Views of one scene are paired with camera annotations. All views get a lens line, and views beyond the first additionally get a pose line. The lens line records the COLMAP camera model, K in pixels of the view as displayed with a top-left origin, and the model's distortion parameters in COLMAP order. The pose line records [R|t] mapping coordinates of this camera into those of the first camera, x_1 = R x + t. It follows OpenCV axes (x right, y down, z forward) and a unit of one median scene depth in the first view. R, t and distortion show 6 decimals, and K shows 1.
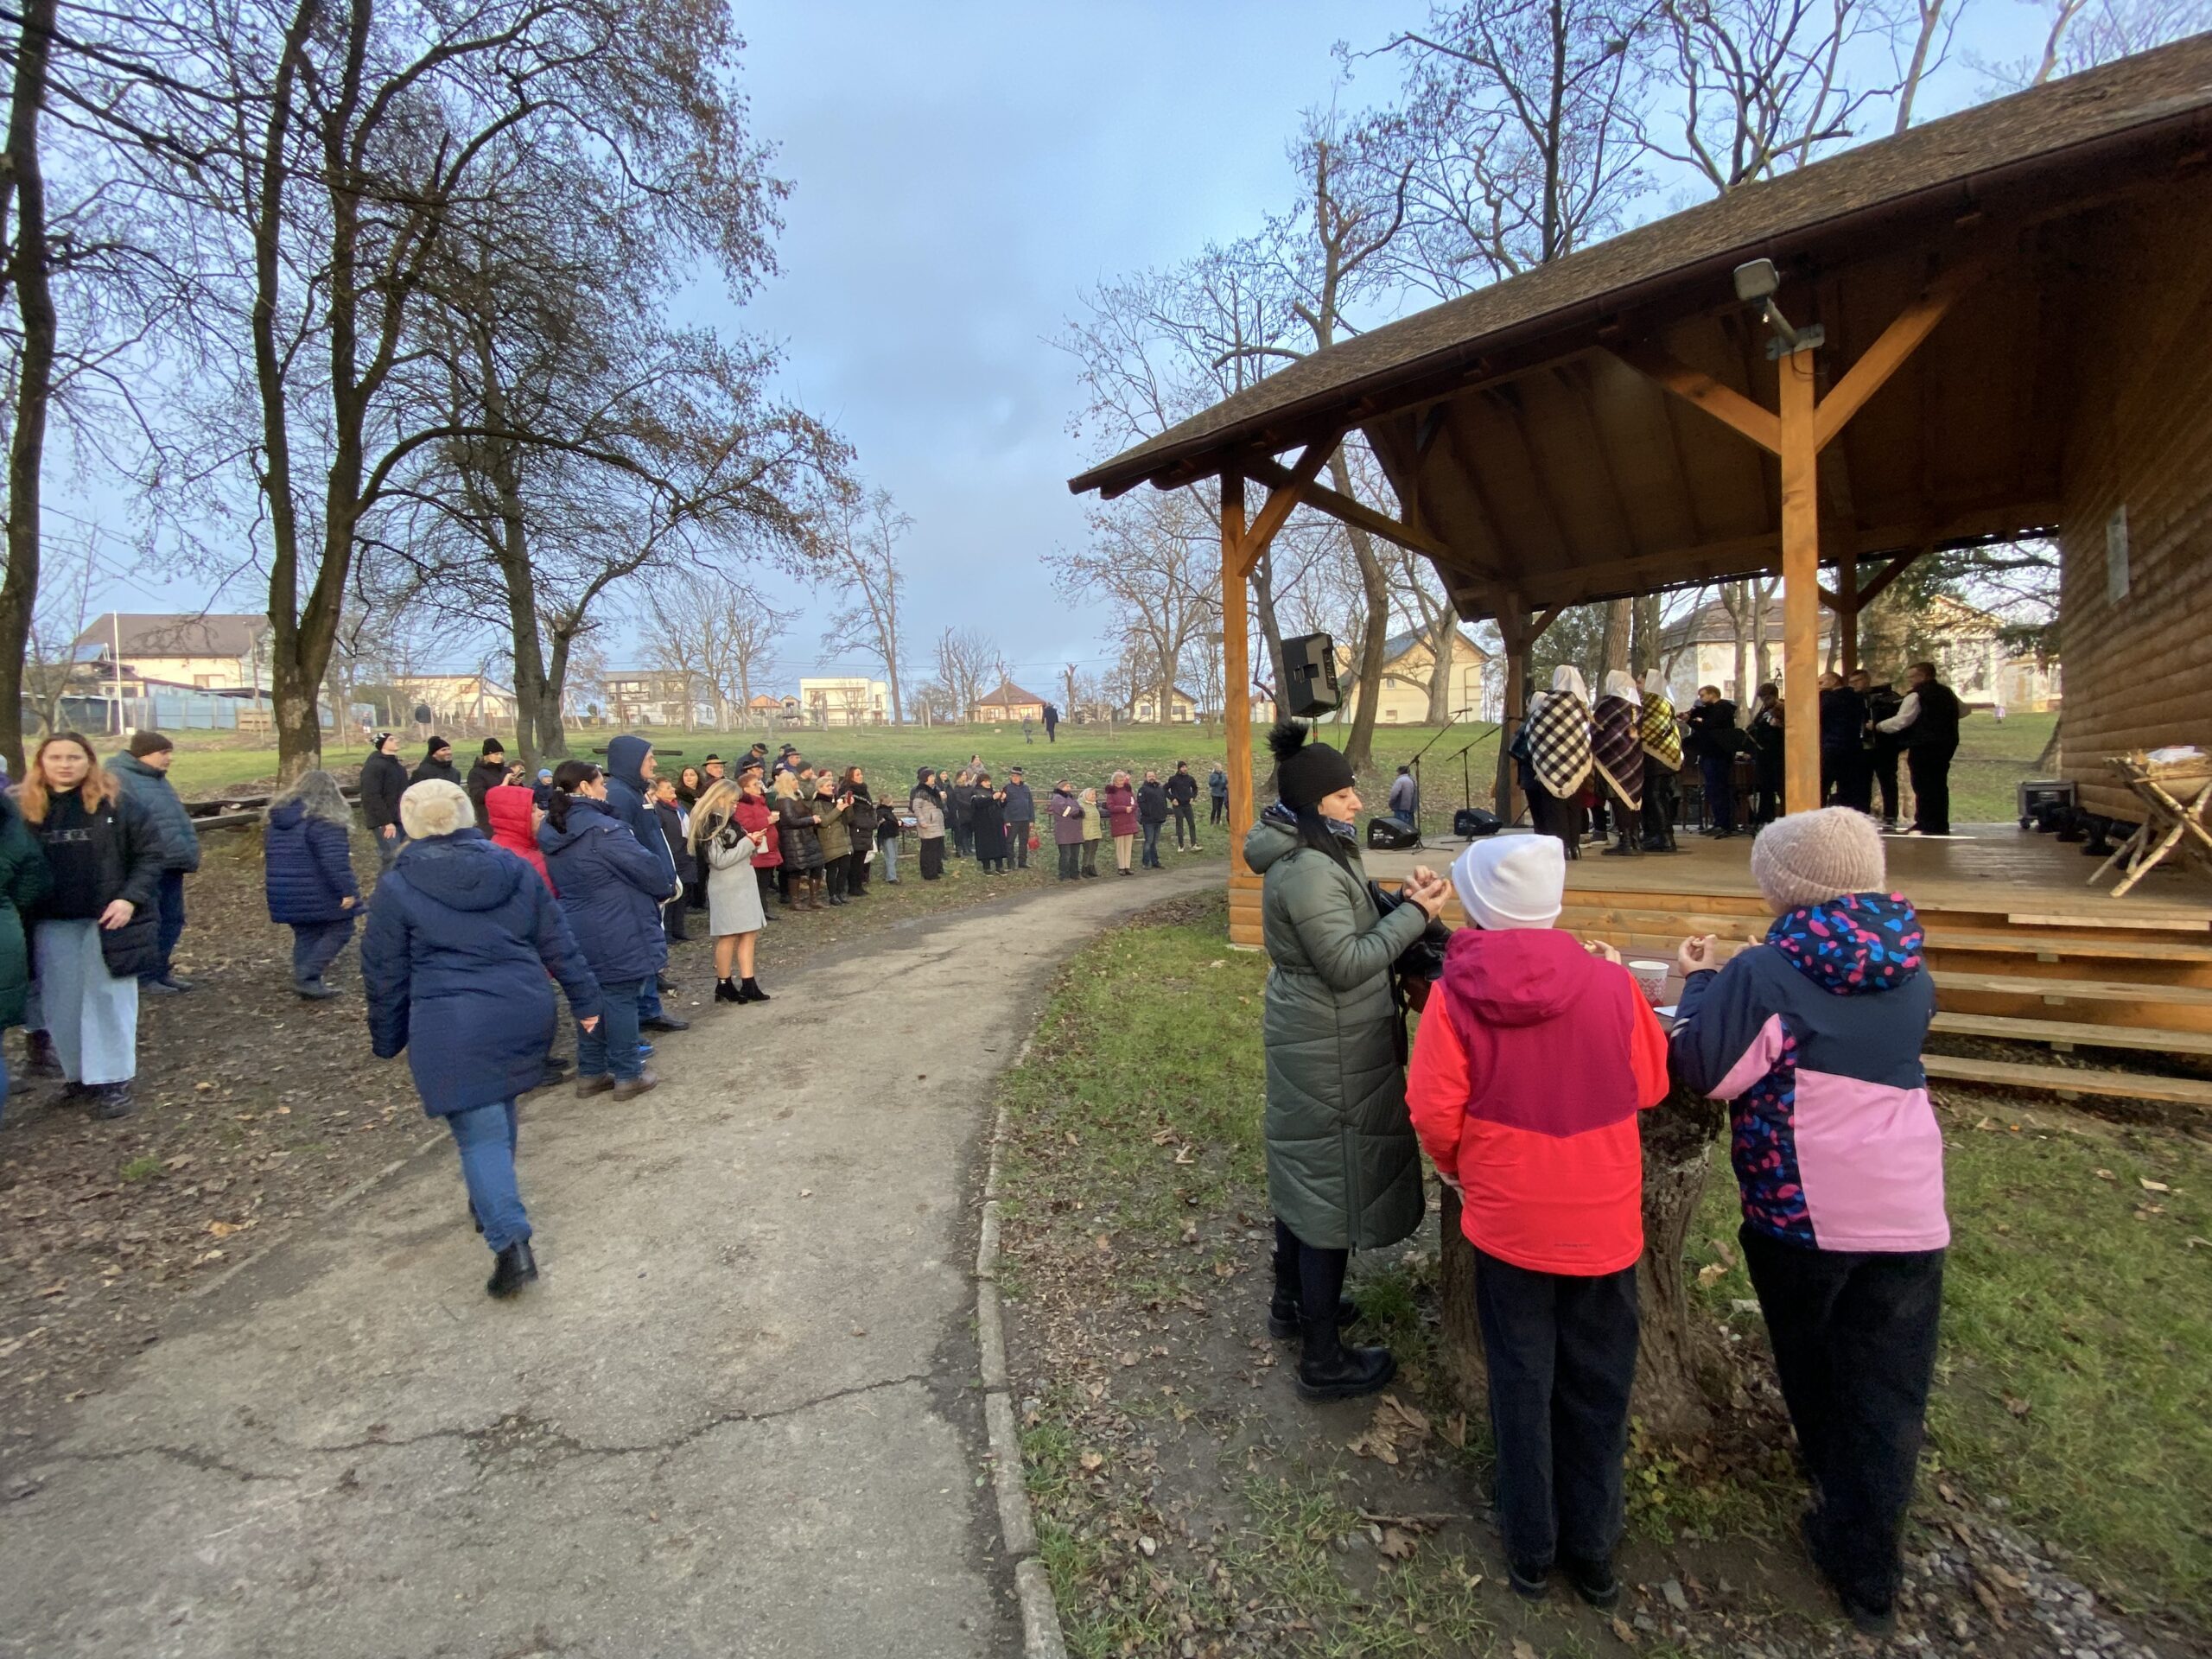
lens RADIAL K [[902.4, 0, 1106.0], [0, 902.4, 829.5], [0, 0, 1]] dist [0.002830, -0.000210]
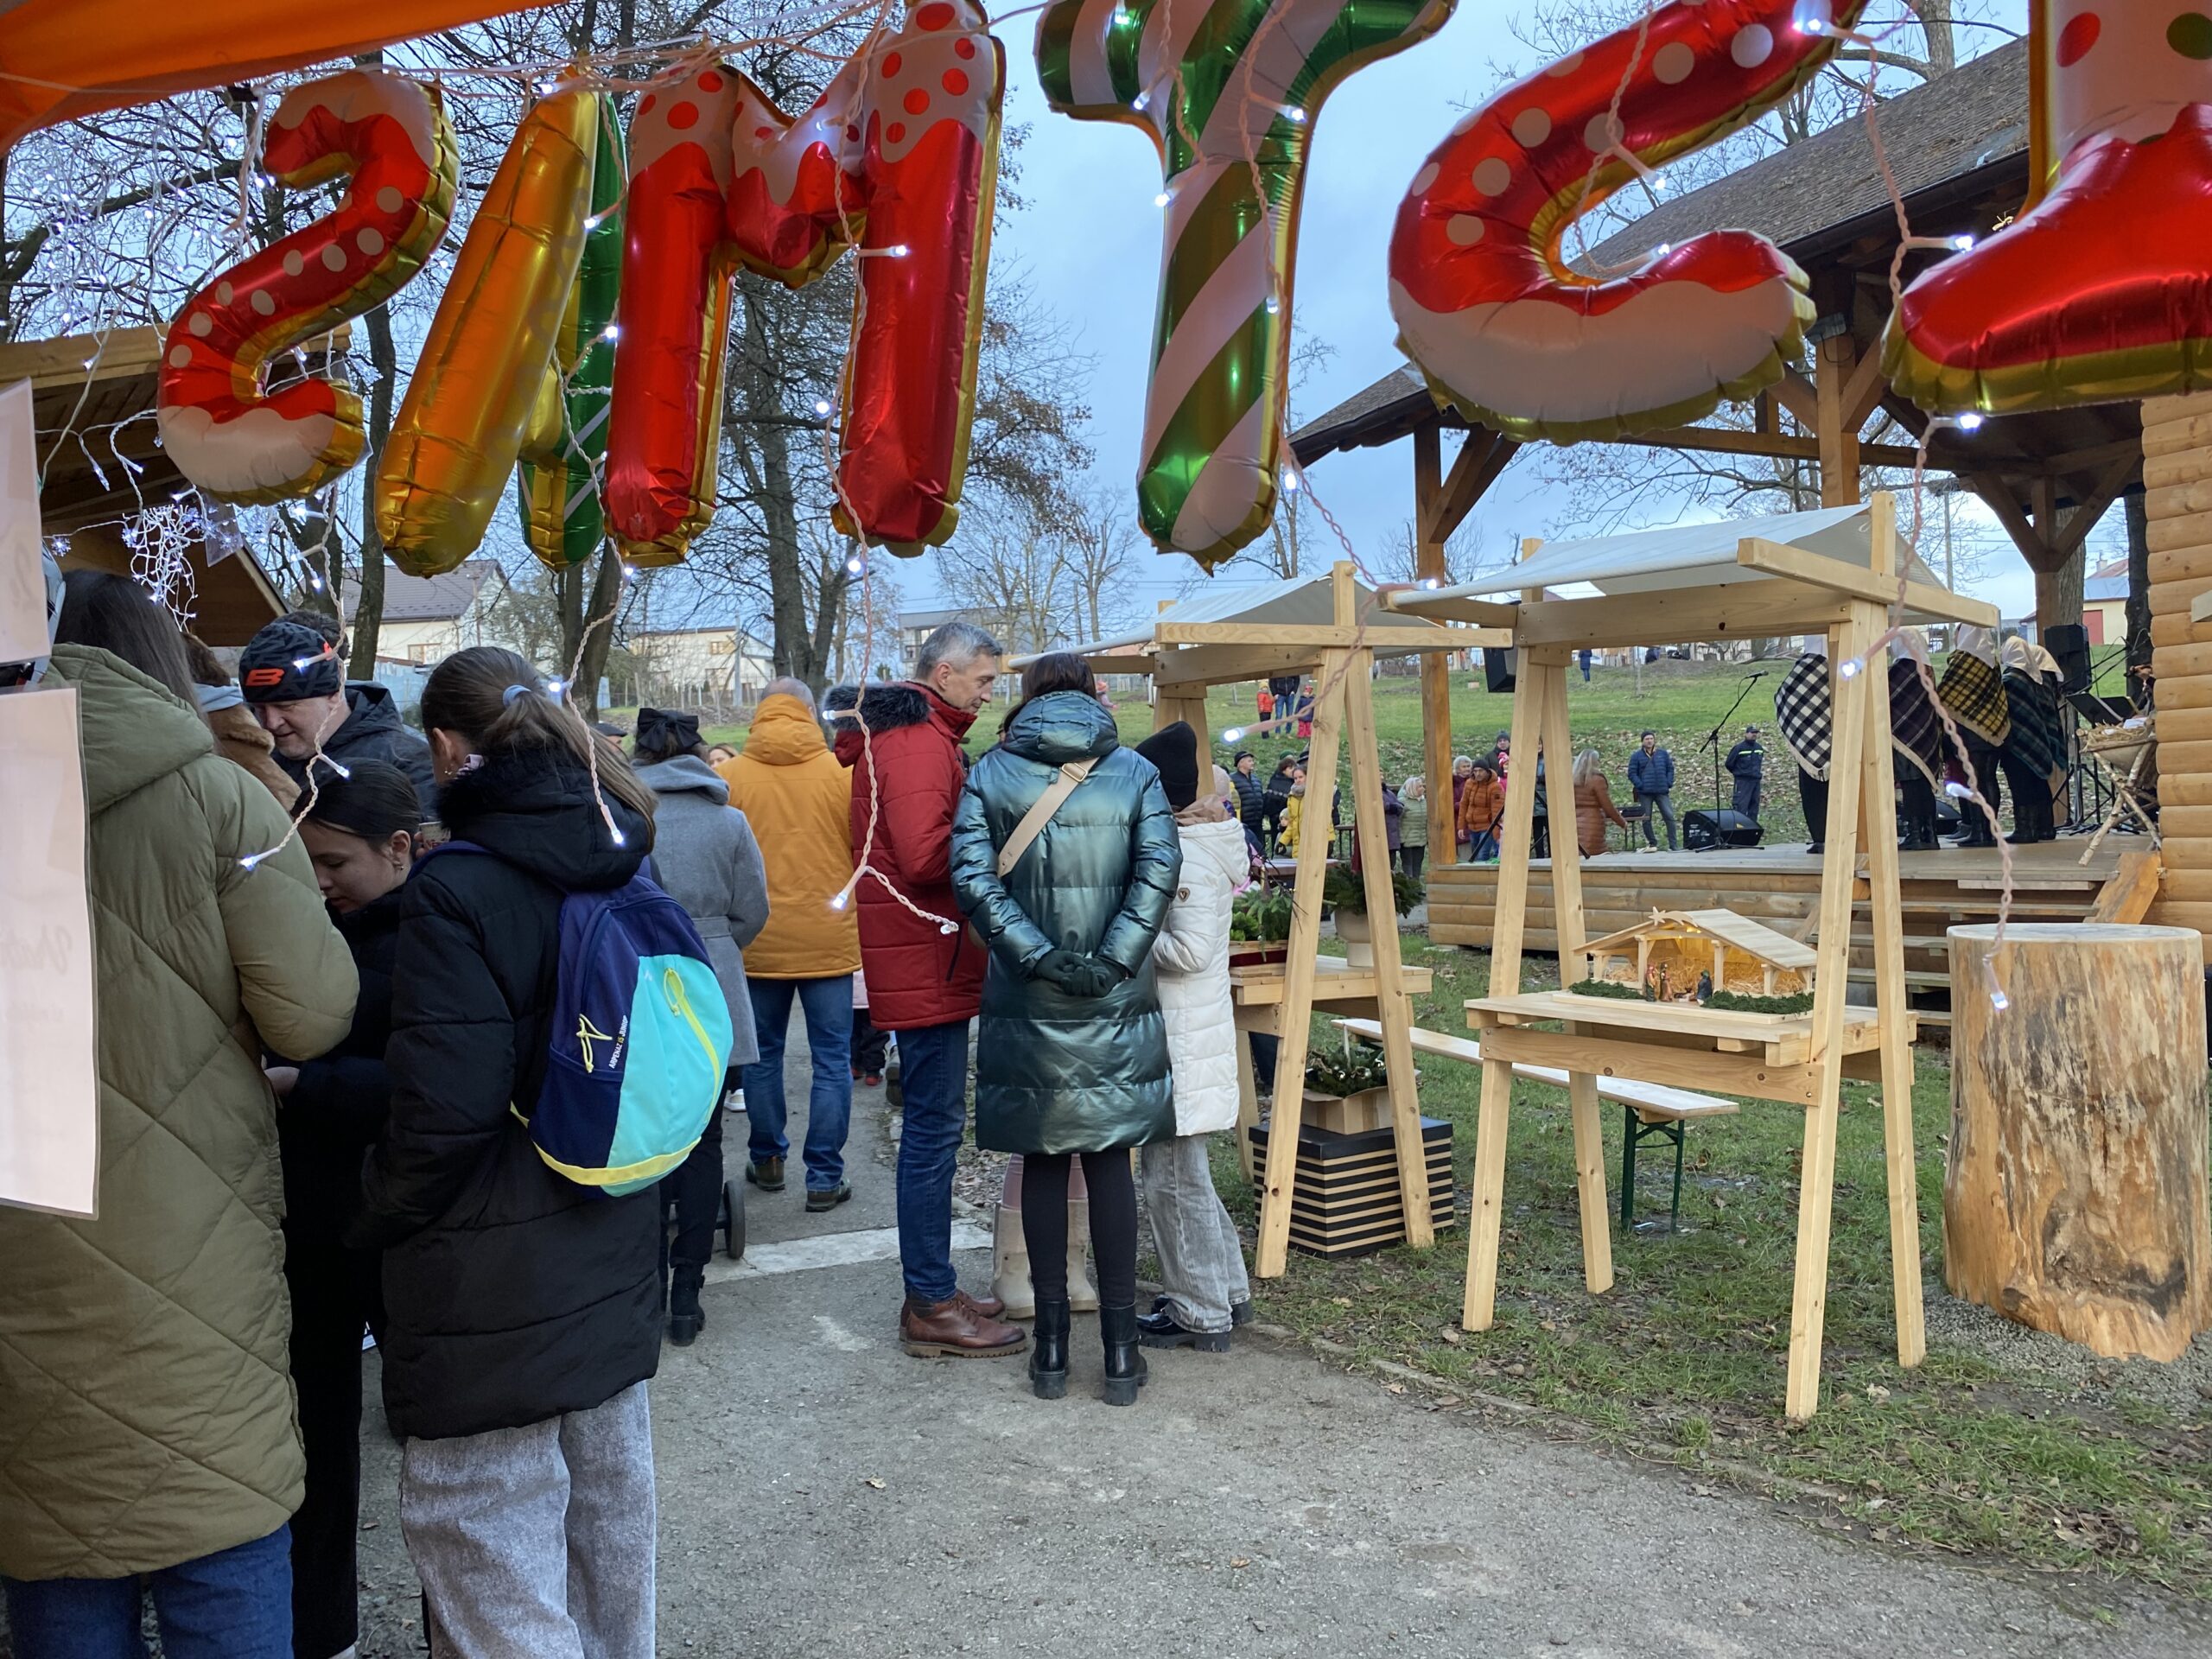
lens RADIAL K [[1674.3, 0, 1071.0], [0, 1674.3, 834.1], [0, 0, 1]] dist [0.015040, -0.011351]
pose [[0.917978, -0.003608, -0.396615, 0.164754], [-0.003529, 0.999845, -0.017264, 0.014847], [0.396616, 0.017247, 0.917823, -0.238789]]
